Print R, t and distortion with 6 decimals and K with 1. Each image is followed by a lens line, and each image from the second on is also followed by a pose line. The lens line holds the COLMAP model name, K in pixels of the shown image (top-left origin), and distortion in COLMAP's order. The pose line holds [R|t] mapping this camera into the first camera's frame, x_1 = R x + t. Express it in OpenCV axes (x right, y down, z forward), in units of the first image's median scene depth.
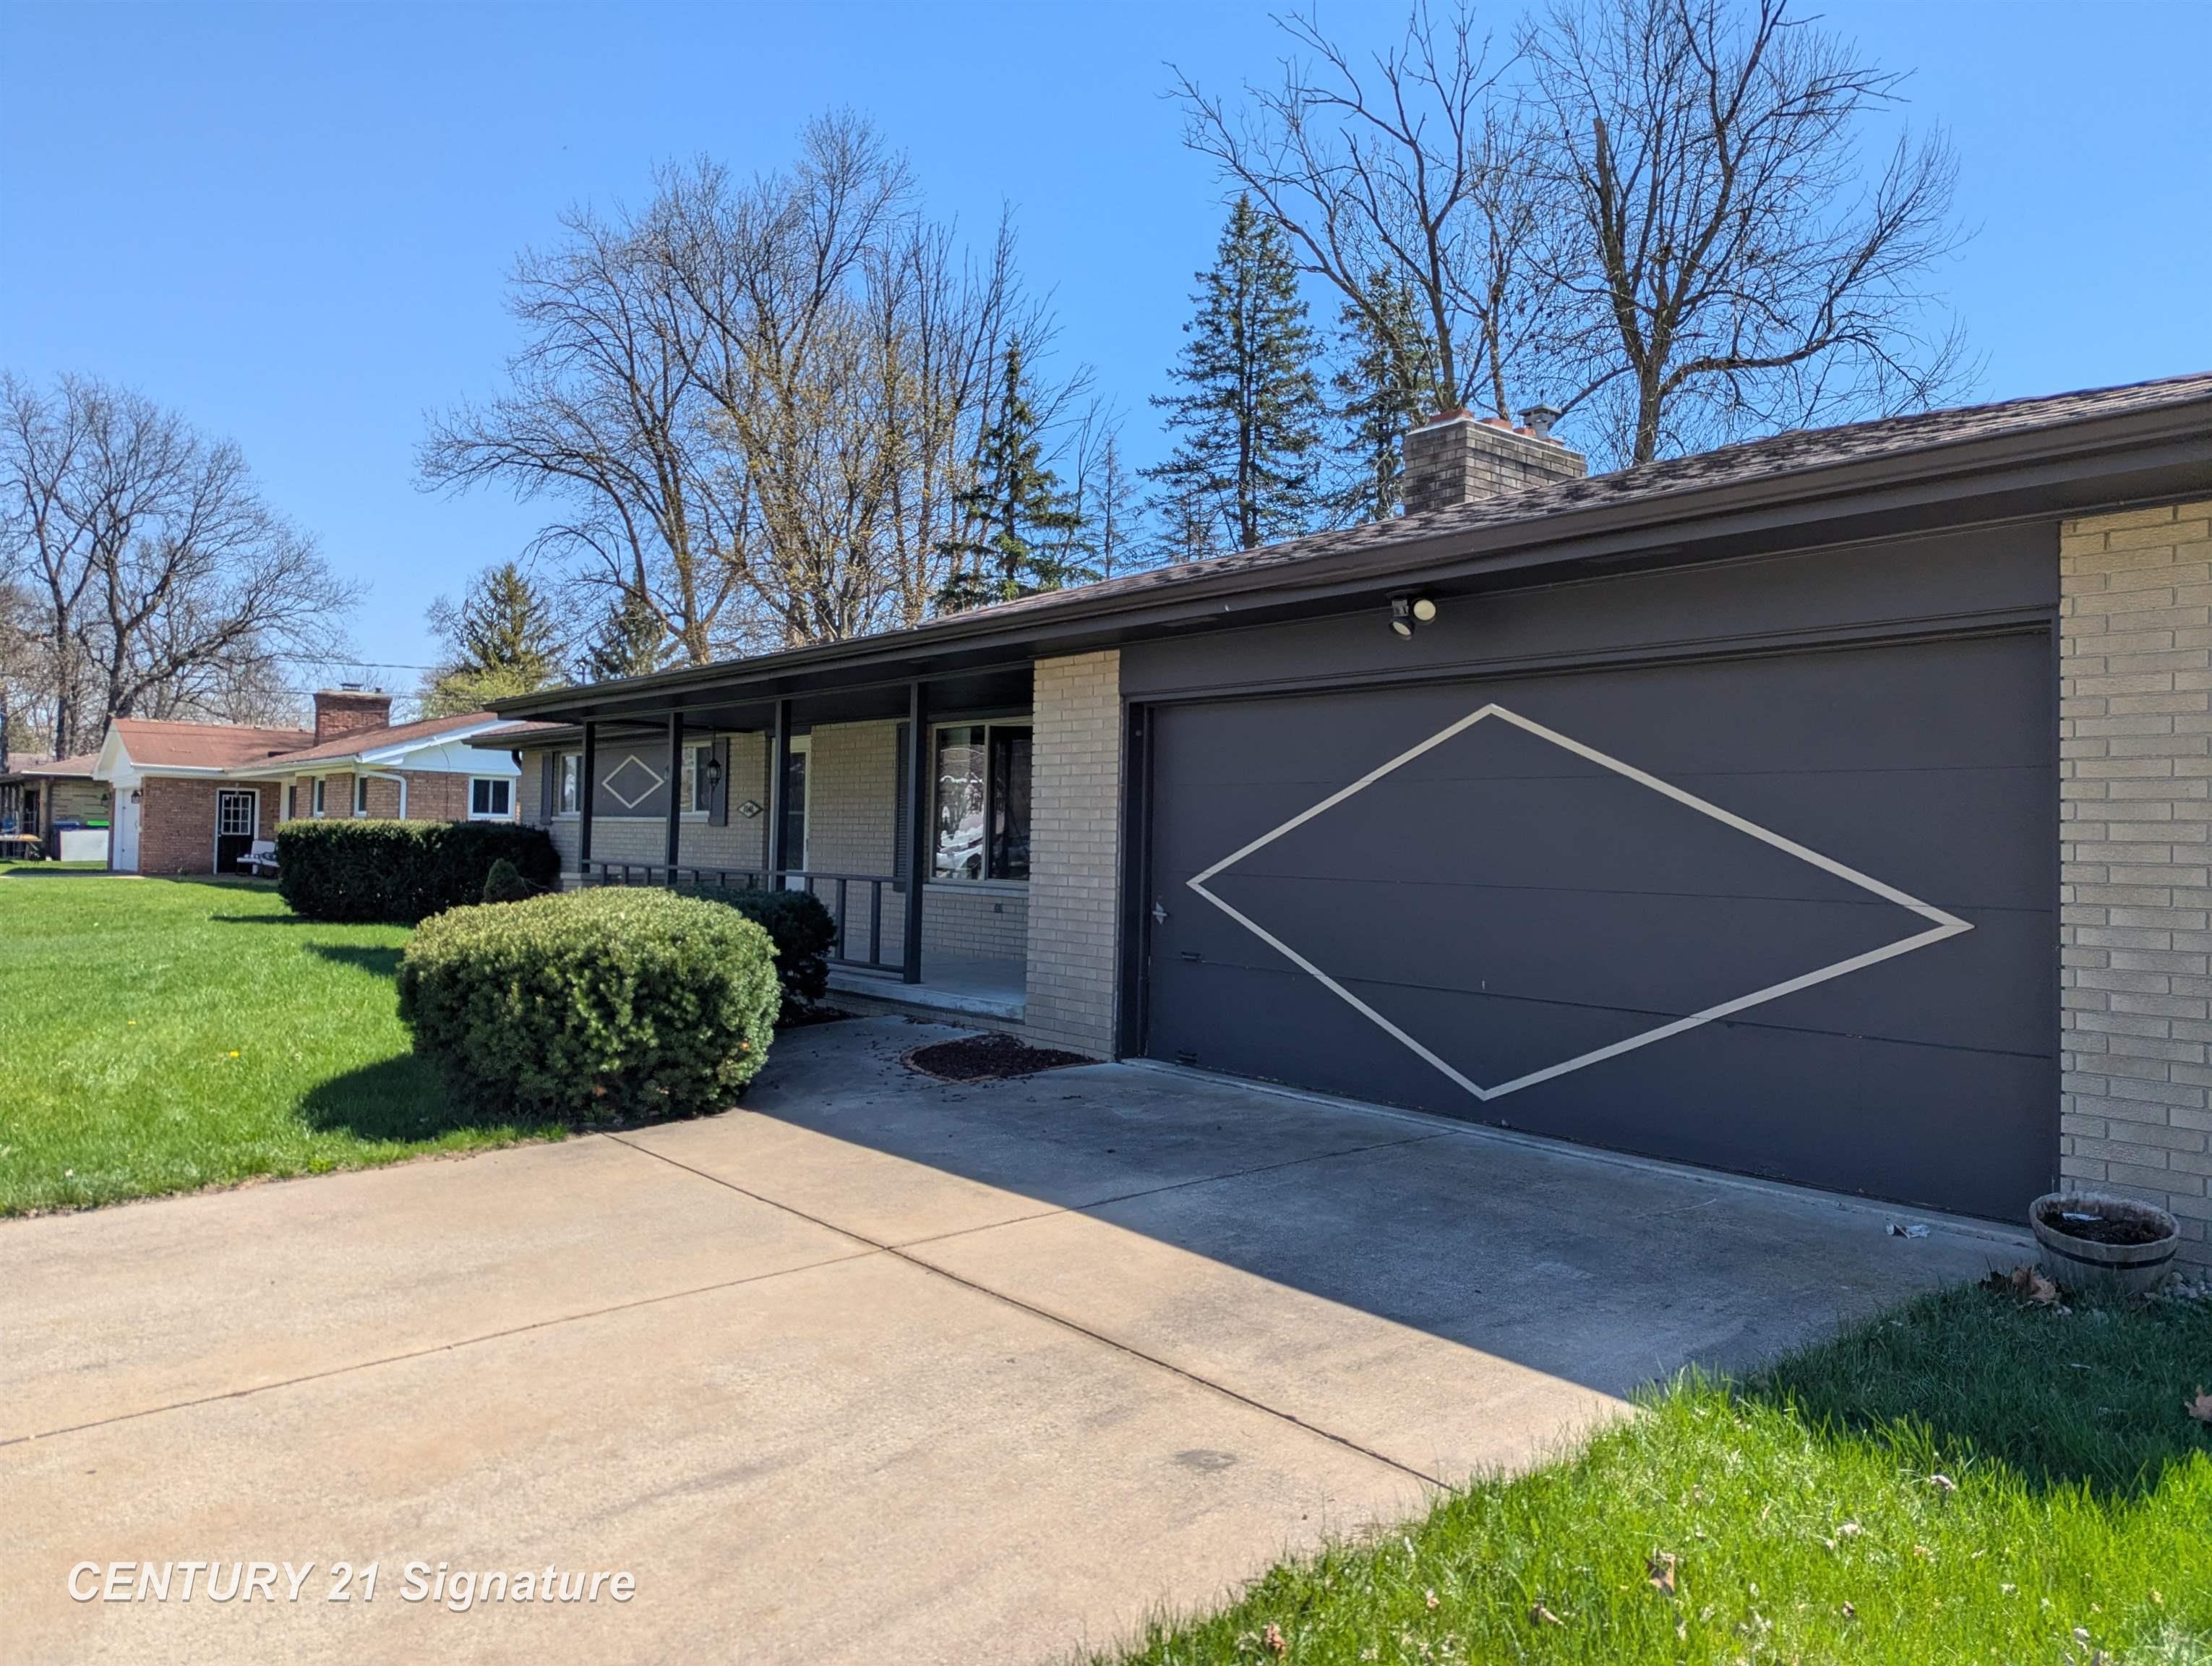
lens RADIAL K [[1556.7, 0, 1116.3], [0, 1556.7, 821.0], [0, 0, 1]] dist [0.072232, -0.070070]
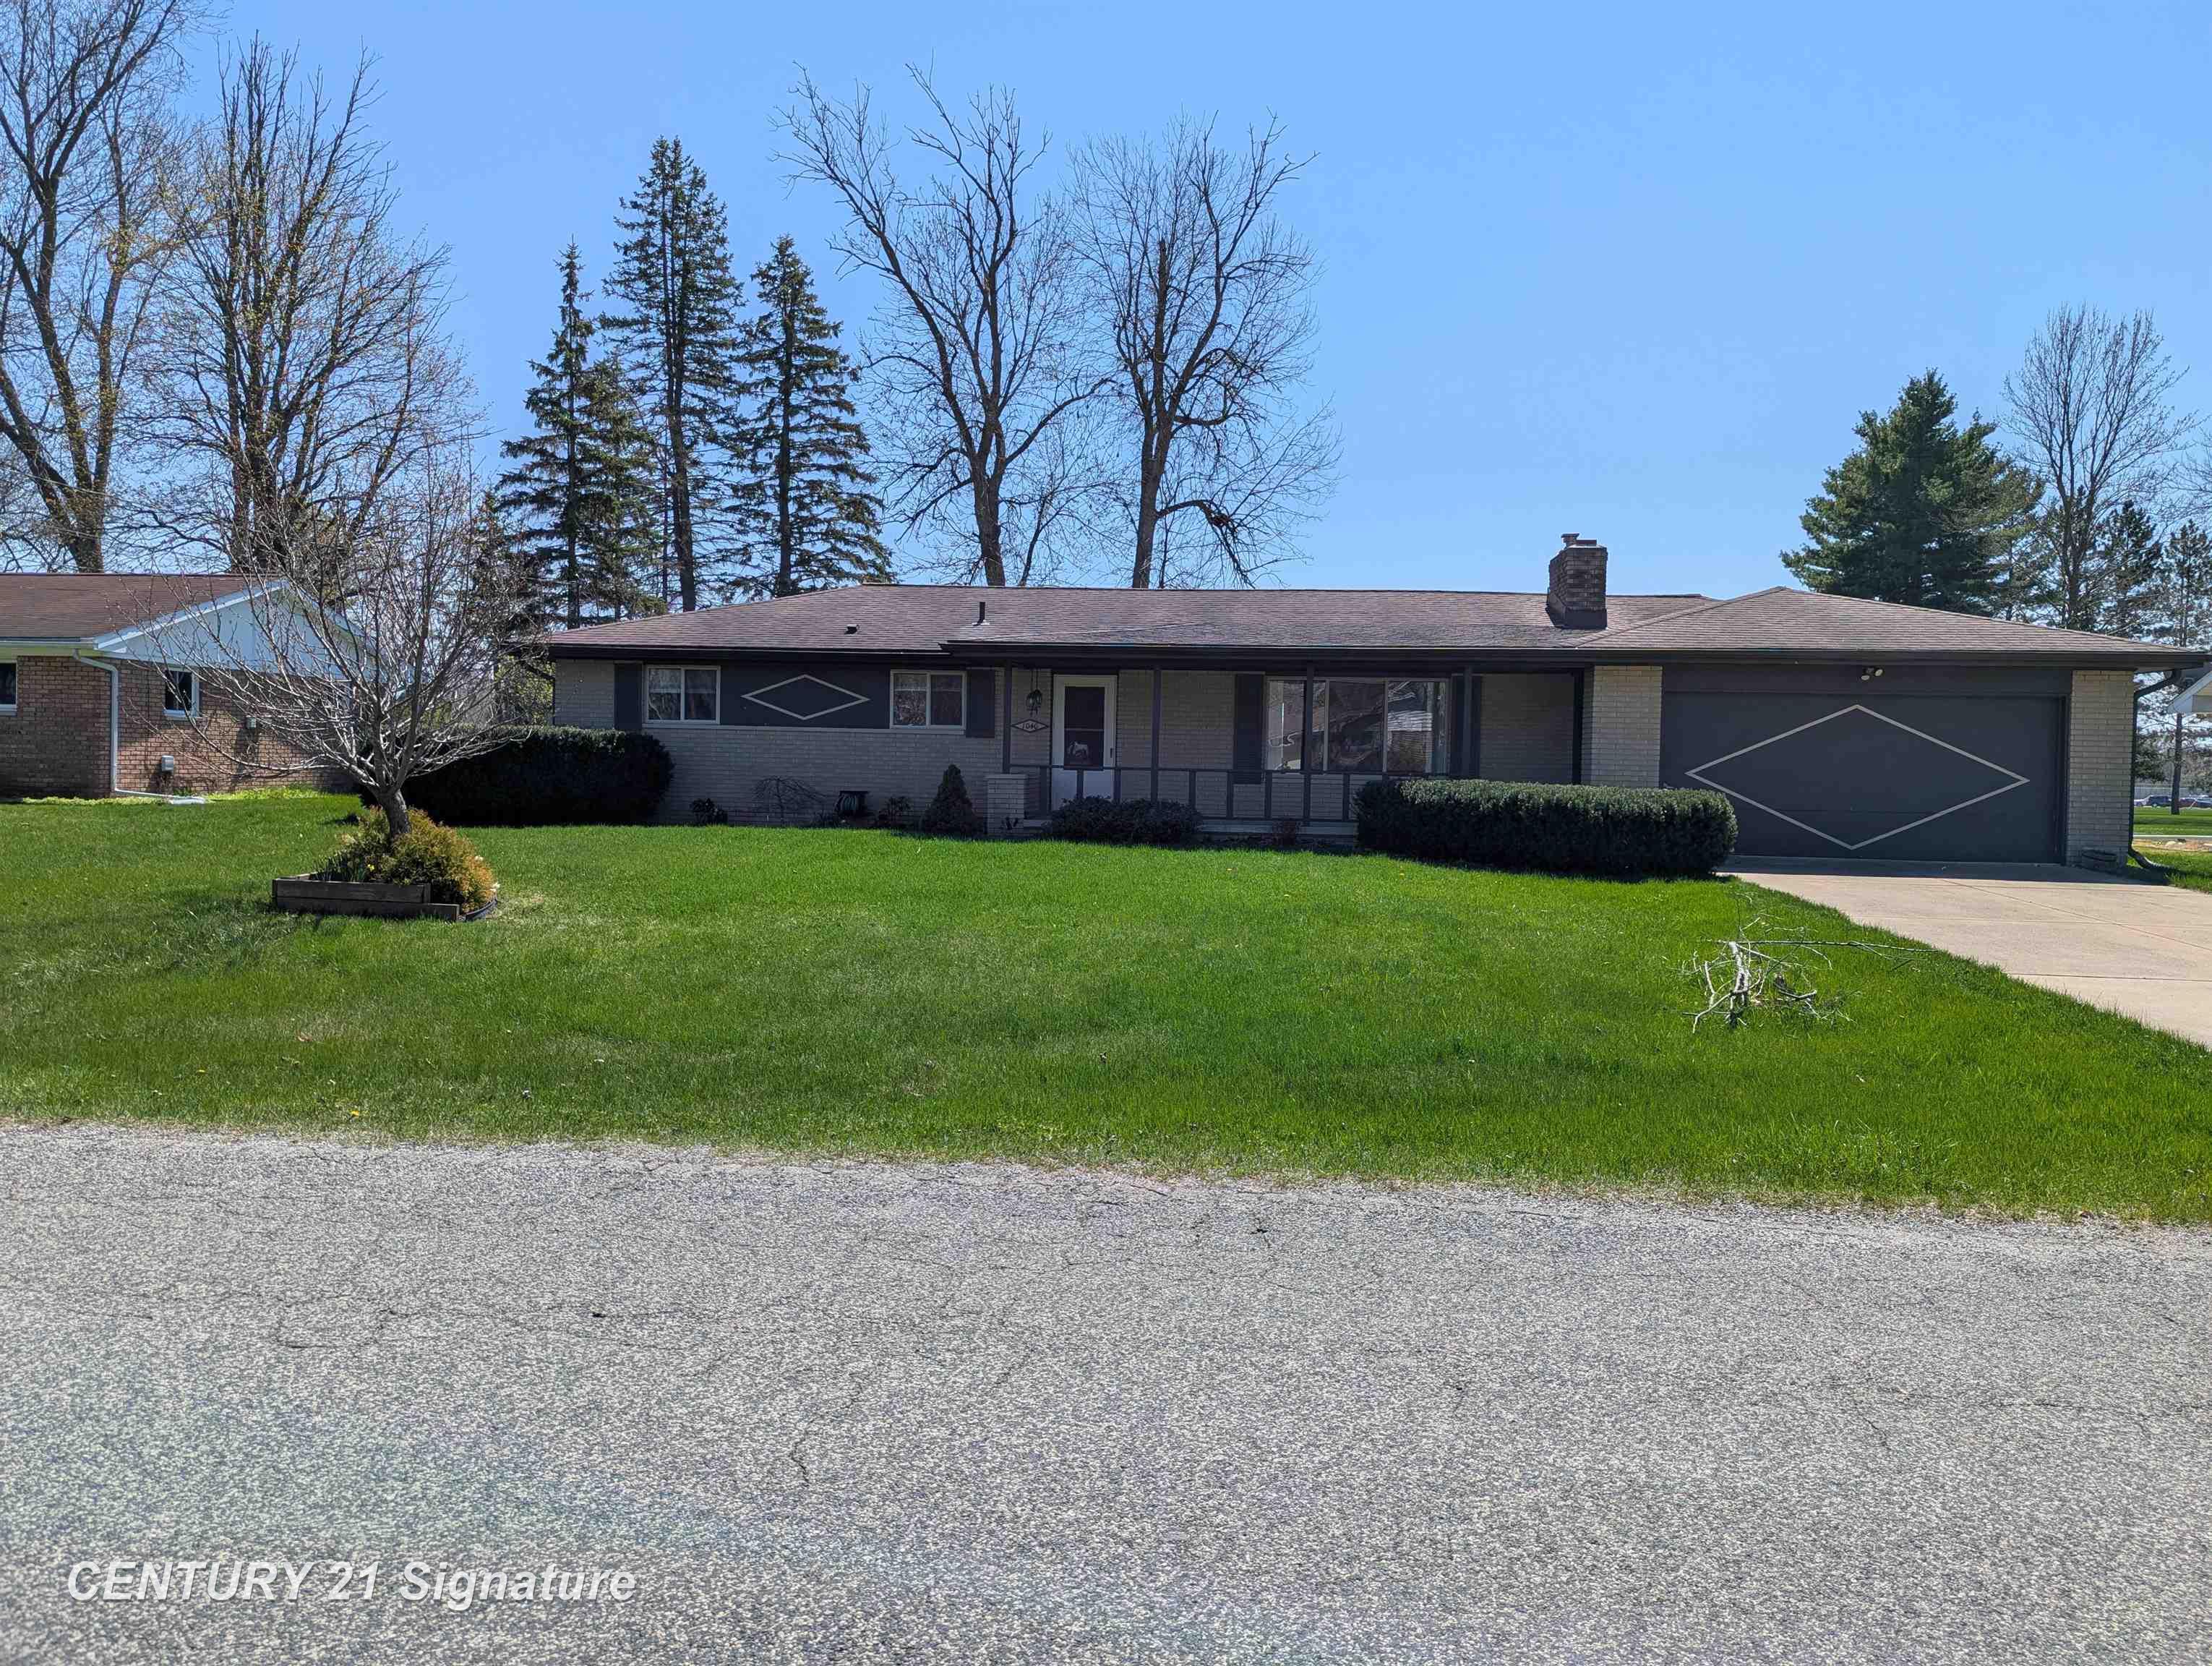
lens RADIAL K [[1556.7, 0, 1116.3], [0, 1556.7, 821.0], [0, 0, 1]] dist [0.072232, -0.070070]
pose [[0.696901, -0.038179, 0.716150, -1.692521], [-0.014272, 0.997646, 0.067074, -0.024966], [-0.717025, -0.056965, 0.694716, 0.004340]]
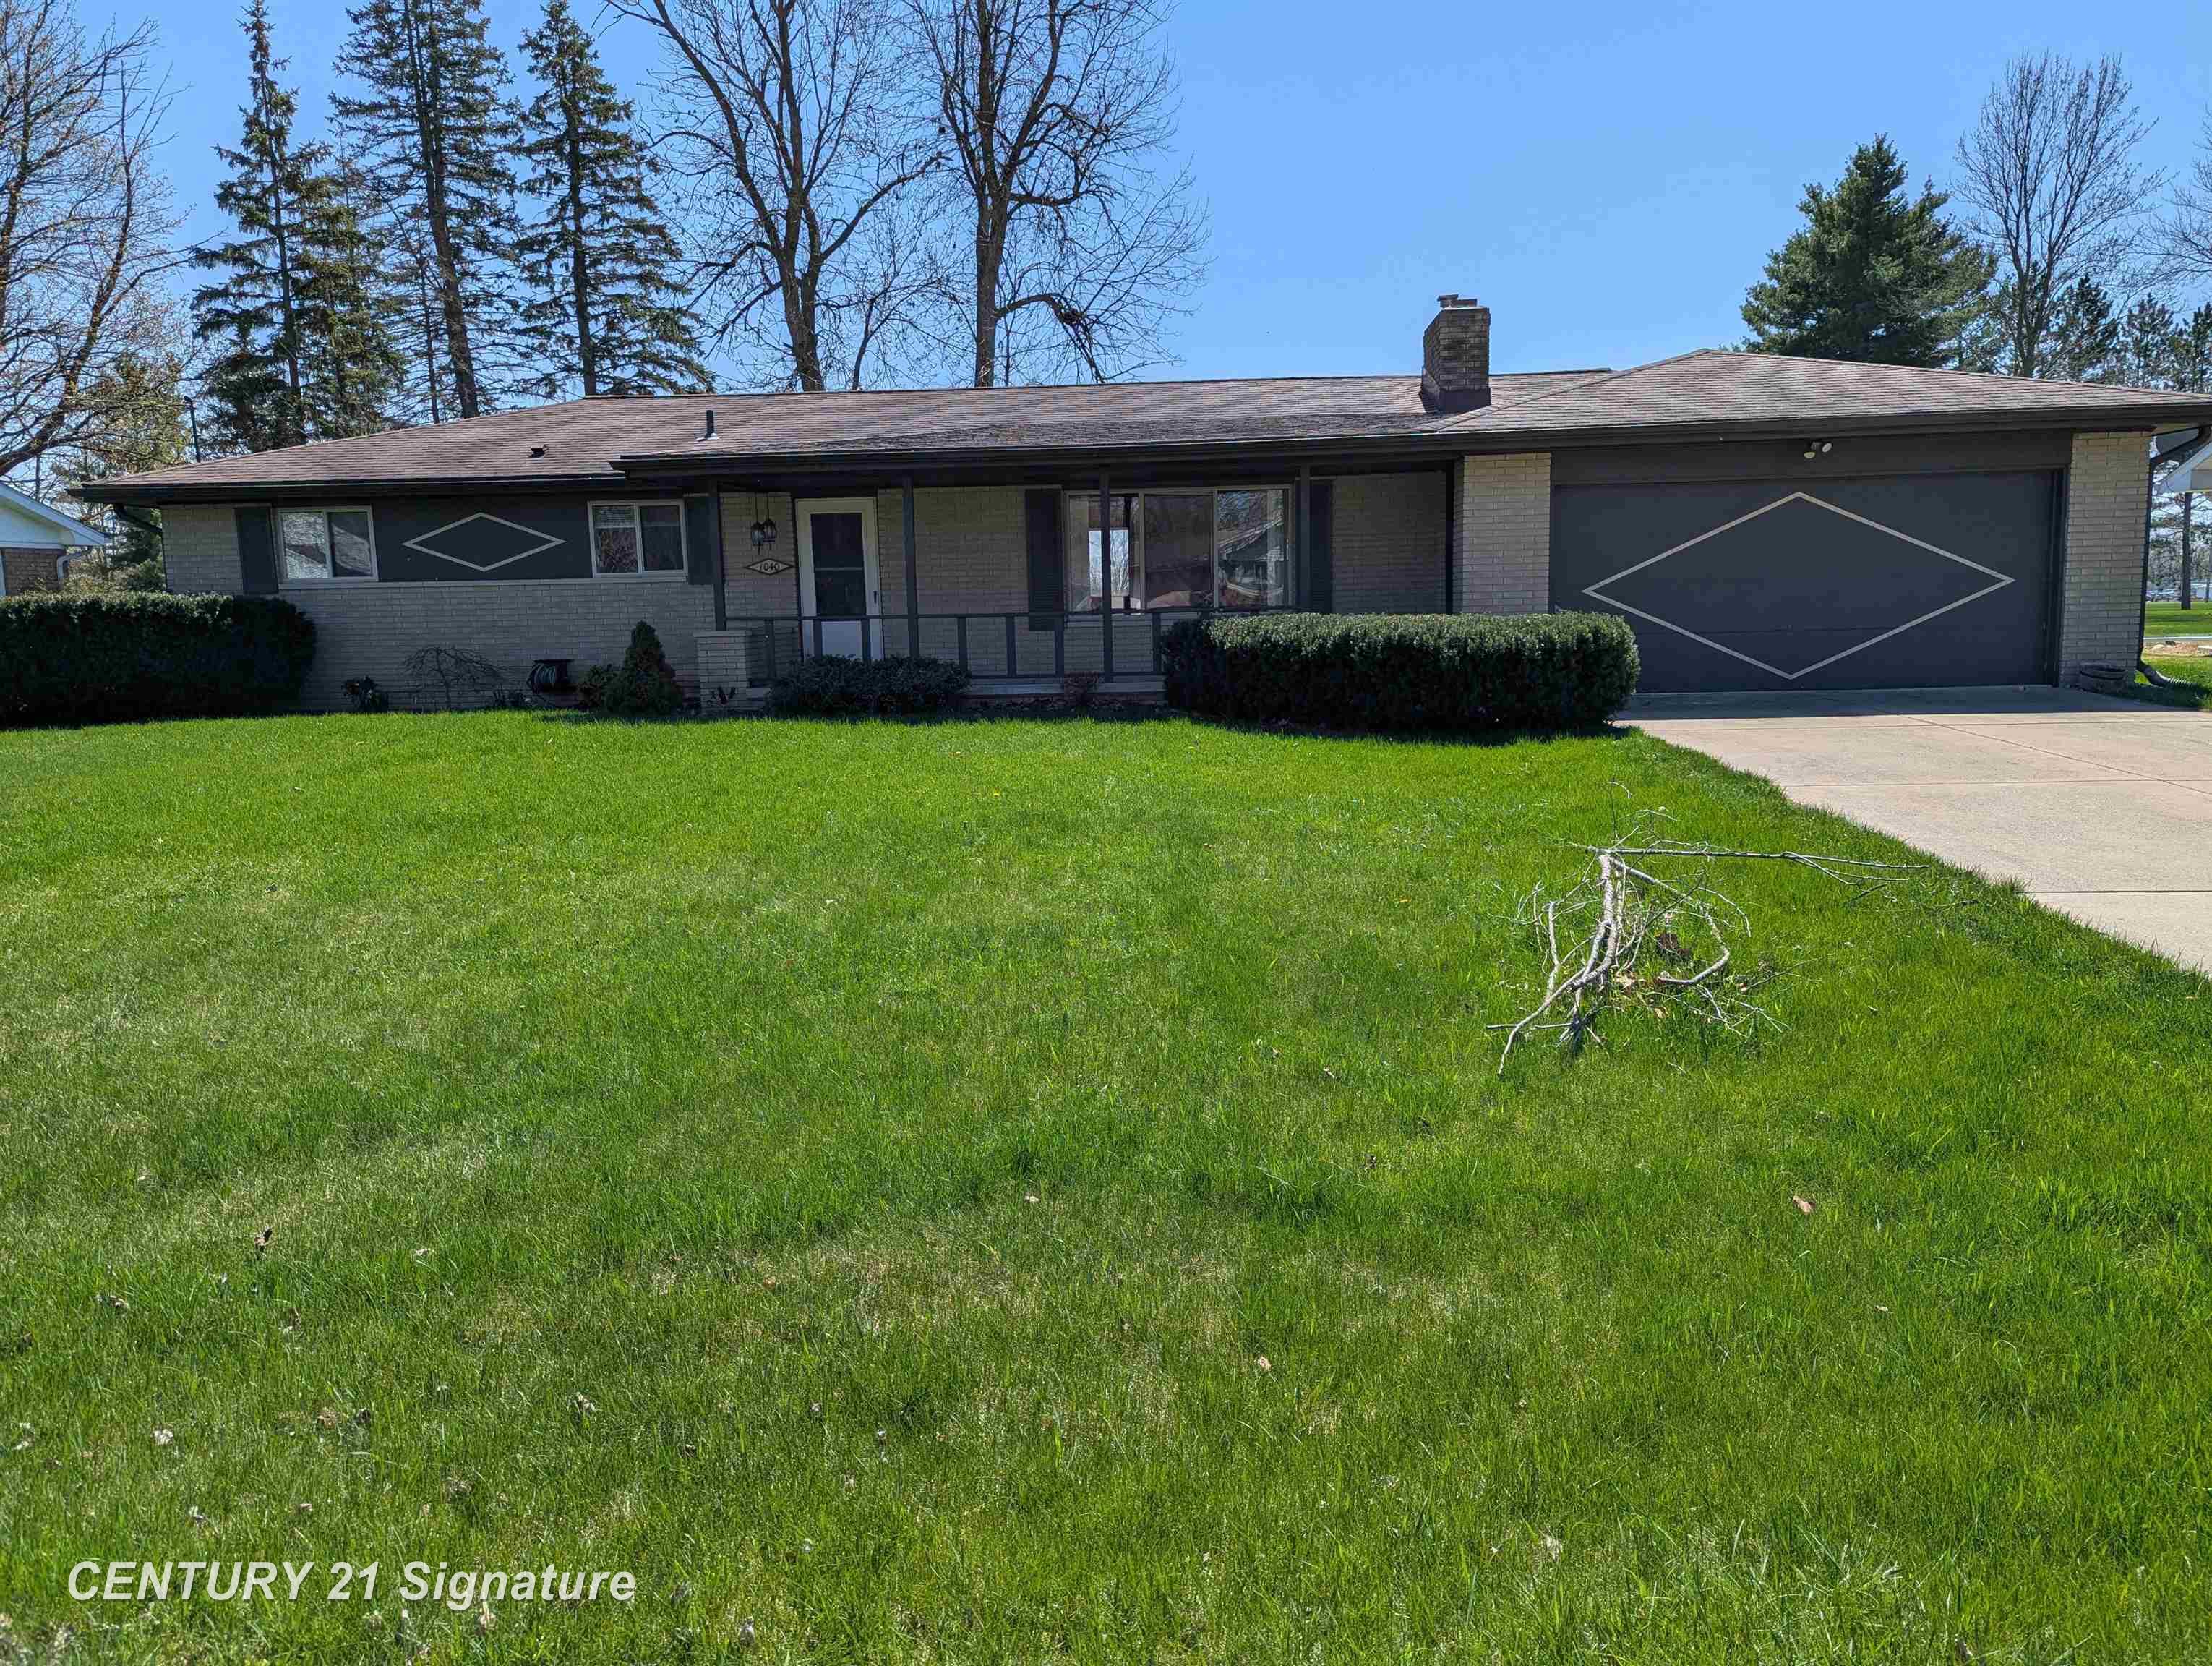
lens RADIAL K [[1541.3, 0, 1106.0], [0, 1541.3, 833.0], [0, 0, 1]] dist [0.062946, -0.050483]
pose [[0.676997, -0.148780, 0.720791, -1.279801], [0.029047, 0.983993, 0.175826, -0.012483], [-0.735412, -0.098097, 0.670482, 0.145982]]
